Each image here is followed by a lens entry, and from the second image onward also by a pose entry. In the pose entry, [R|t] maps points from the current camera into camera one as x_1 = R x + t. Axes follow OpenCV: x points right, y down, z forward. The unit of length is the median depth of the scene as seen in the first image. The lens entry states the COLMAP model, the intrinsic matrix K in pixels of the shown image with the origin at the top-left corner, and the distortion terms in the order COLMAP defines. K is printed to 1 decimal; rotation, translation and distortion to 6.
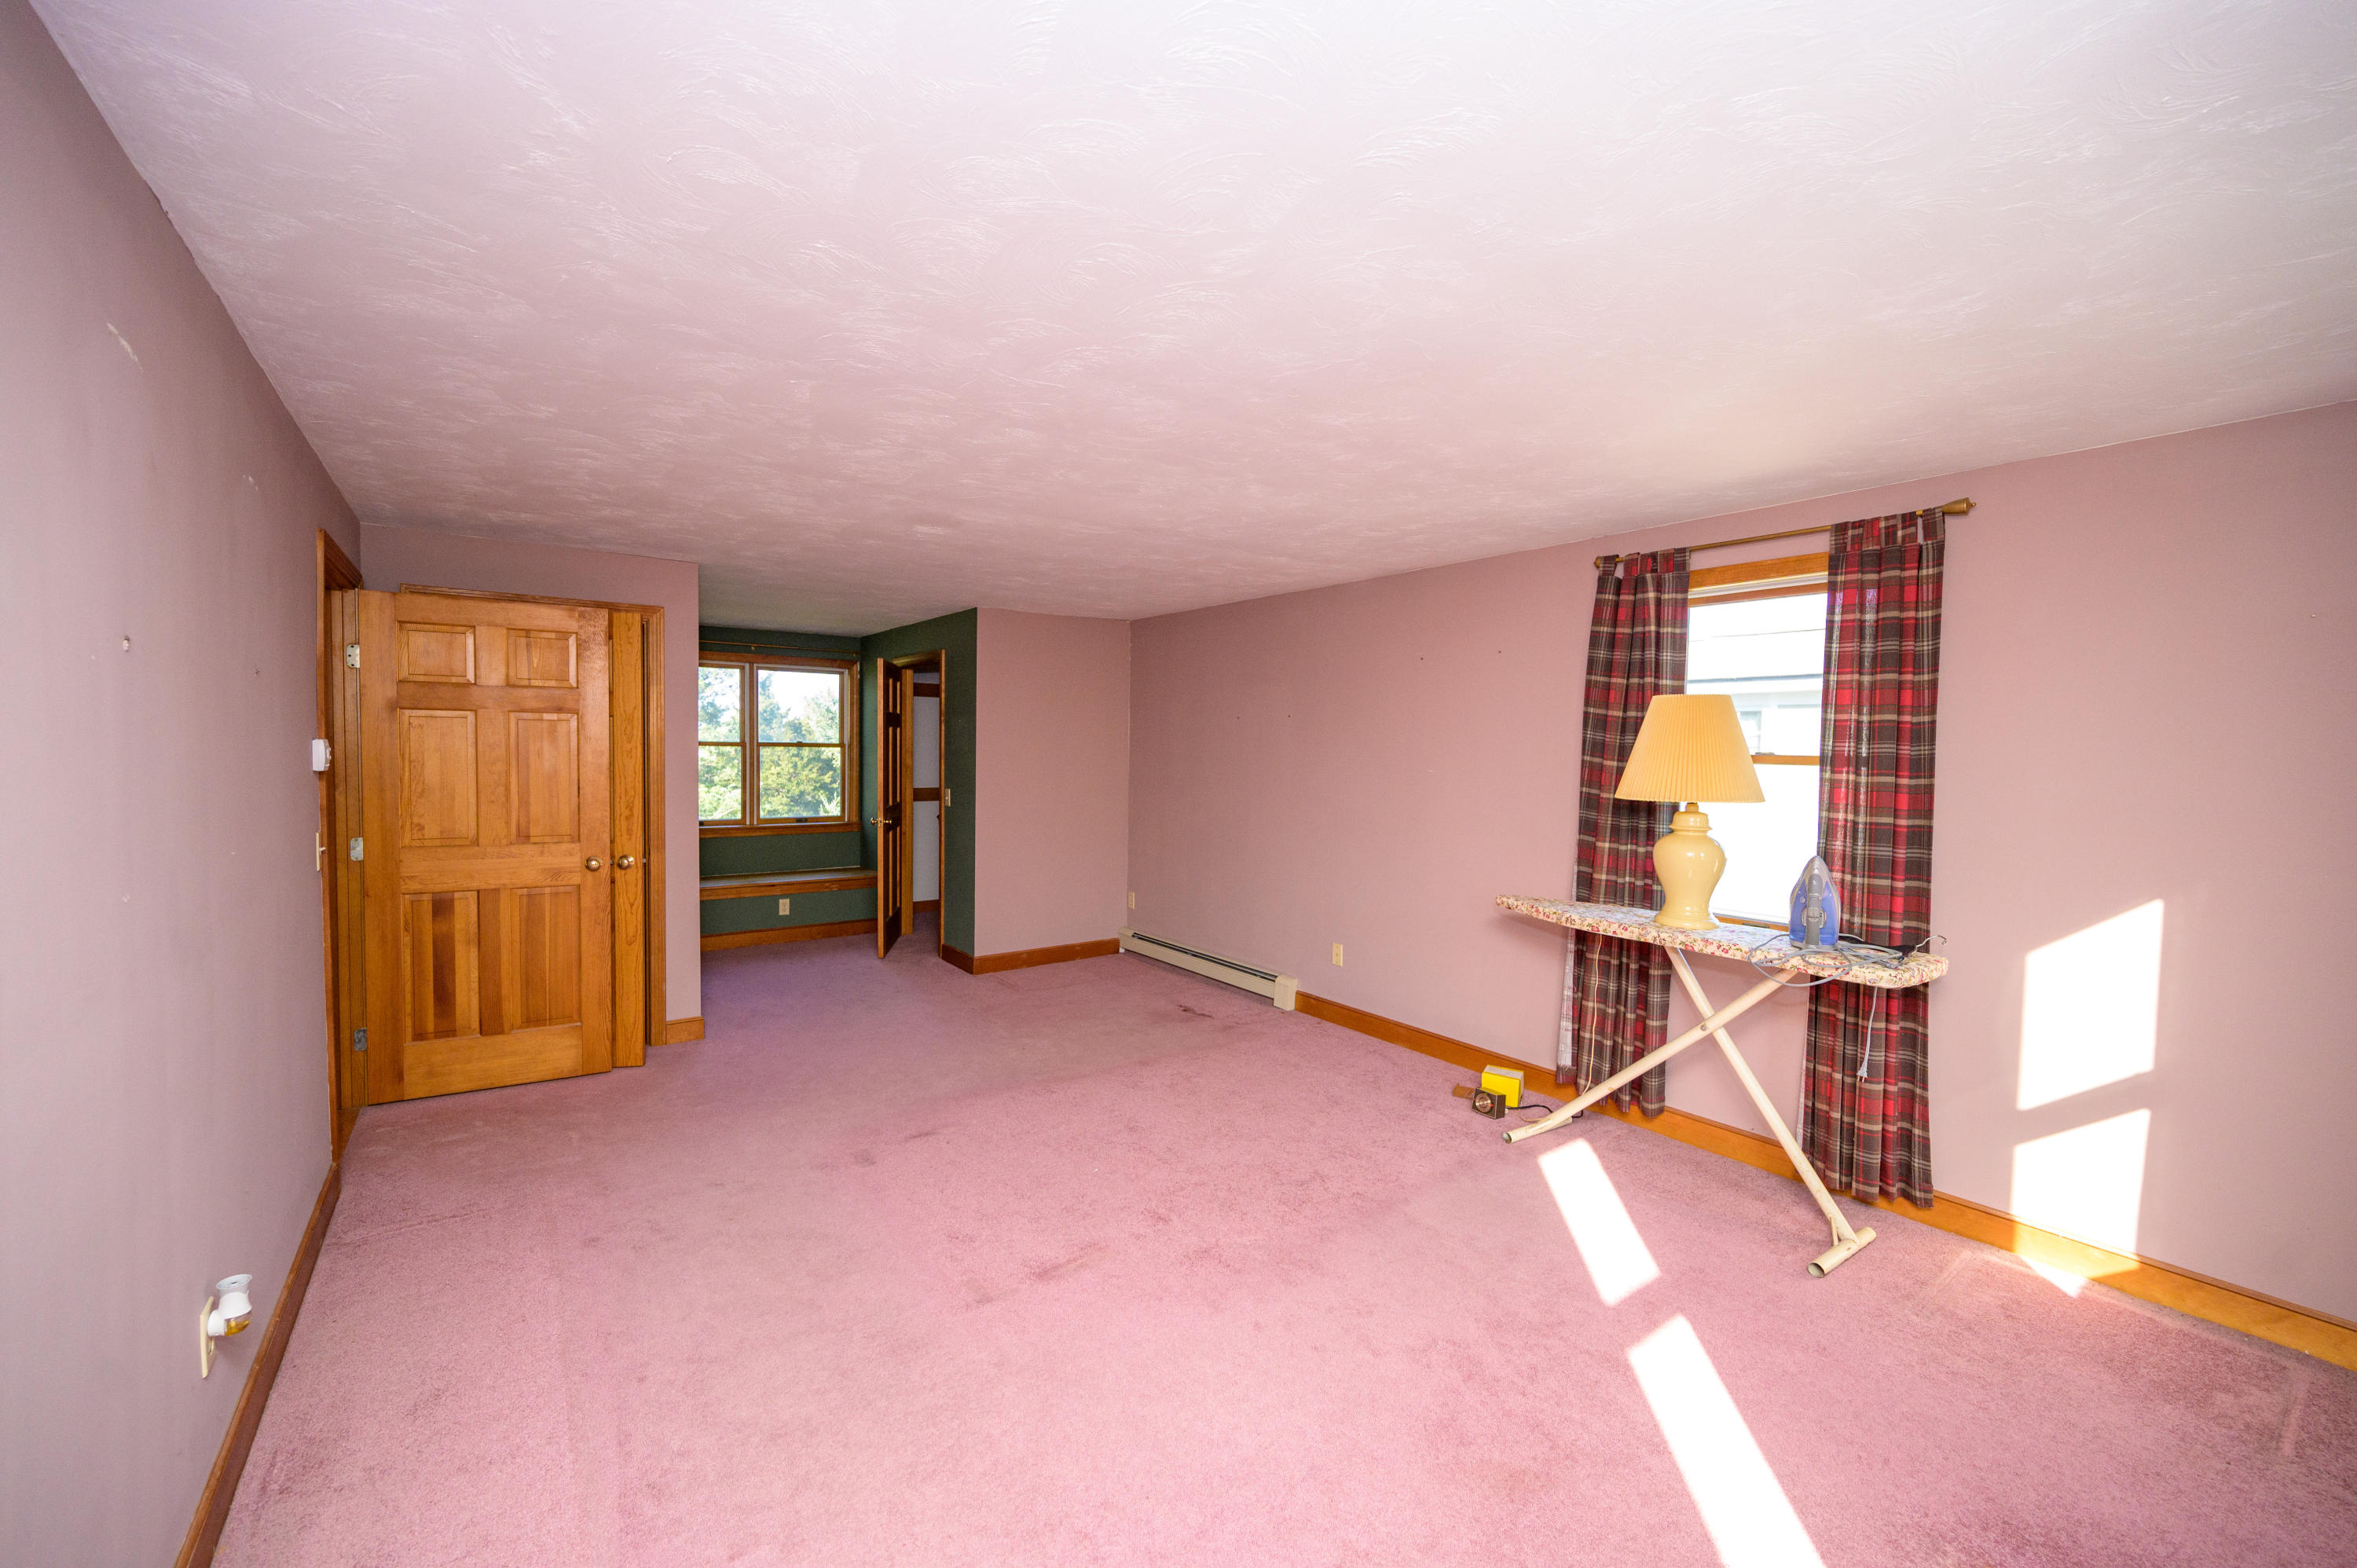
lens RADIAL K [[934.3, 0, 1165.2], [0, 934.3, 785.7], [0, 0, 1]] dist [-0.002250, -0.000162]
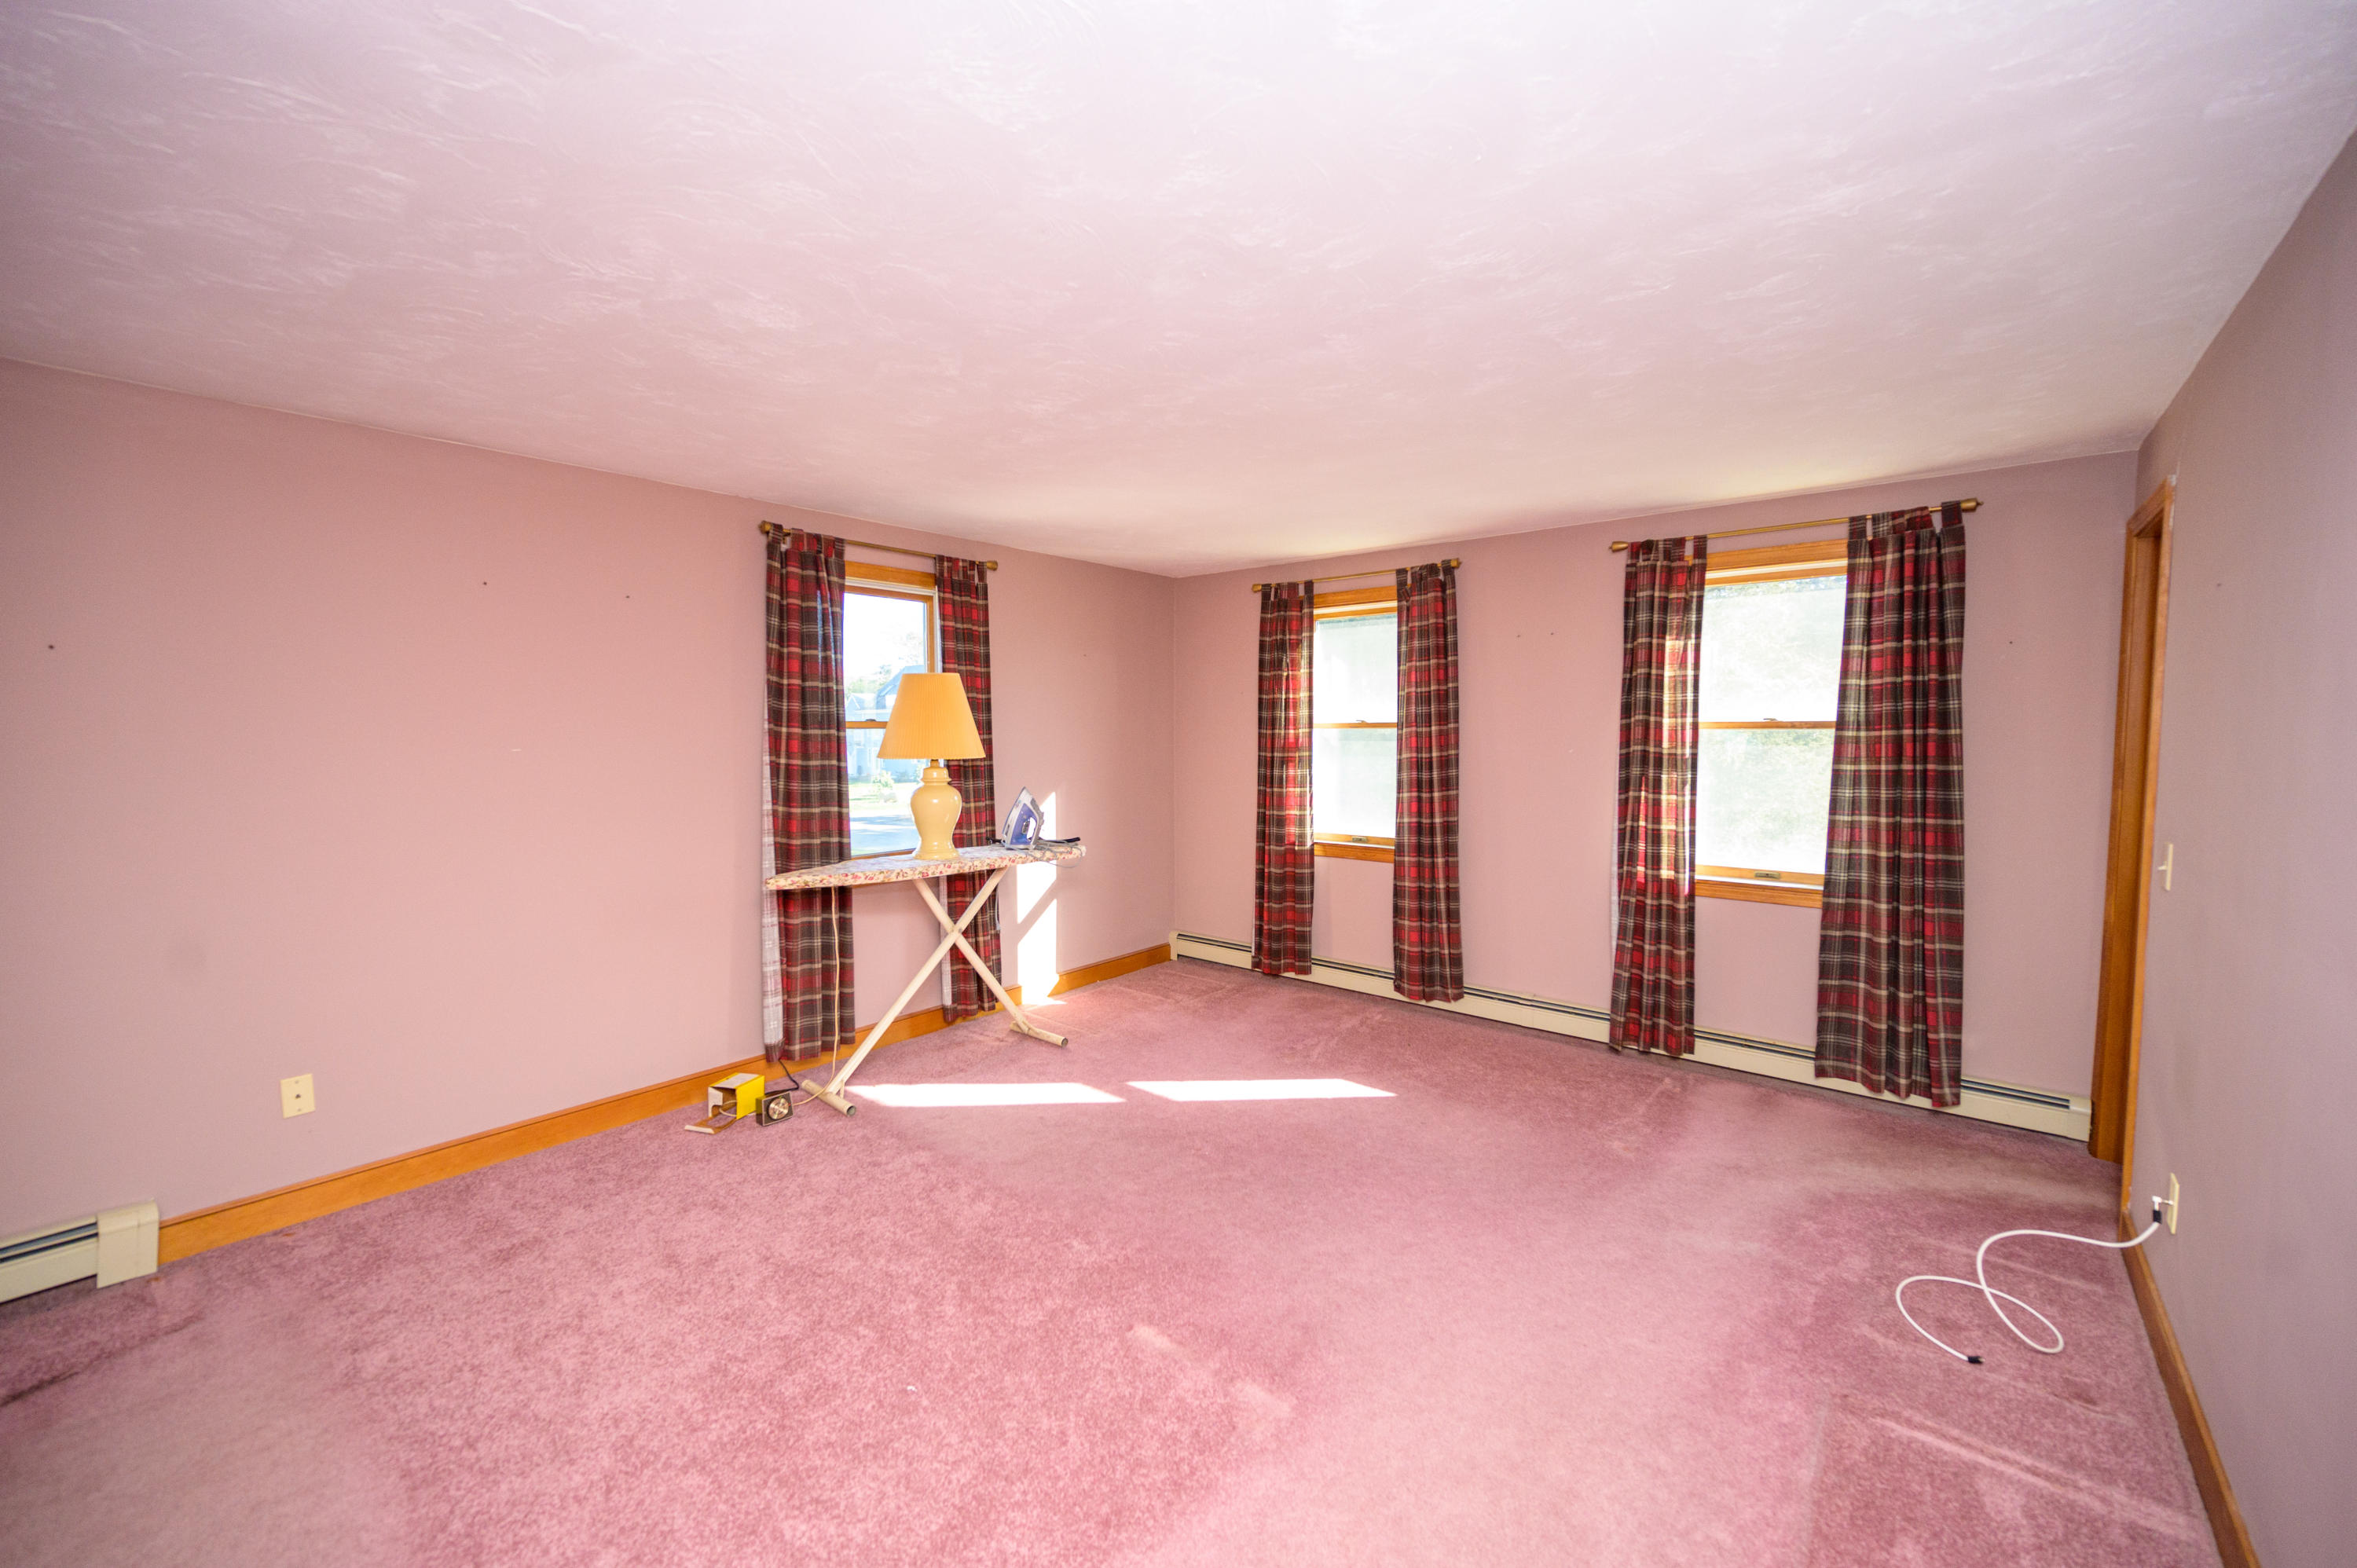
lens RADIAL K [[934.3, 0, 1165.2], [0, 934.3, 785.7], [0, 0, 1]] dist [-0.002250, -0.000162]
pose [[-0.234821, -0.080997, 0.968658, -0.723775], [0.036160, 0.995105, 0.091974, -0.052350], [-0.971366, 0.056624, -0.230743, 0.992009]]
